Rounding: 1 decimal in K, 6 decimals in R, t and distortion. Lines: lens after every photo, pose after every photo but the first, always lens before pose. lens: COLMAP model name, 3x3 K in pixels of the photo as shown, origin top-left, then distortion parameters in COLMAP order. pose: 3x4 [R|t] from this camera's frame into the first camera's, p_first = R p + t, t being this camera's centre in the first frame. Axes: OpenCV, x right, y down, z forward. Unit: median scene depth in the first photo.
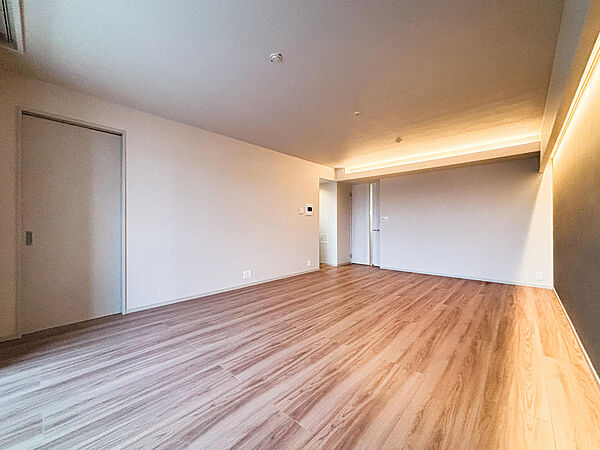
lens RADIAL K [[244.6, 0, 300.6], [0, 244.6, 223.8], [0, 0, 1]] dist [0.012304, -0.000033]
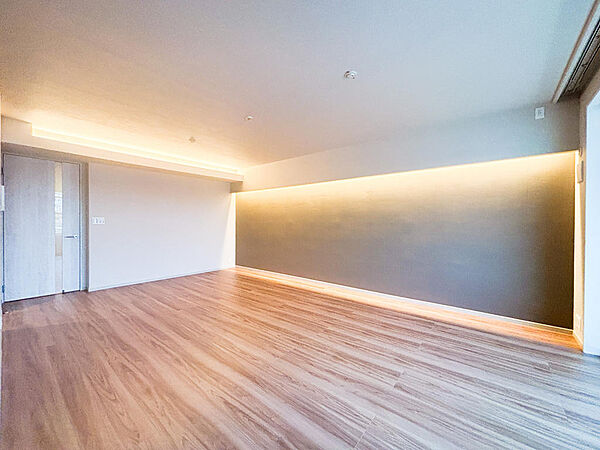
lens RADIAL K [[244.6, 0, 300.1], [0, 244.6, 225.6], [0, 0, 1]] dist [0.012304, -0.000033]
pose [[-0.044511, -0.012554, 0.998930, -0.896701], [-0.002160, 0.999920, 0.012470, -0.041439], [-0.999007, -0.001603, -0.044535, 1.003207]]
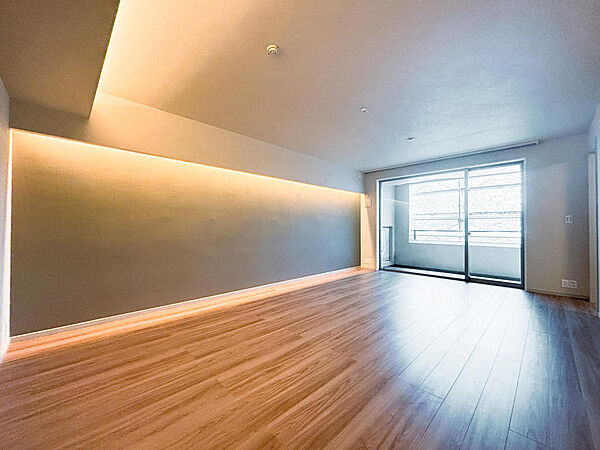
lens RADIAL K [[244.6, 0, 299.6], [0, 244.6, 223.9], [0, 0, 1]] dist [0.012304, -0.000033]
pose [[-0.998440, 0.001134, 0.055832, 0.517074], [0.000285, 0.999884, -0.015213, 0.007400], [-0.055843, -0.015173, -0.998324, 2.331440]]
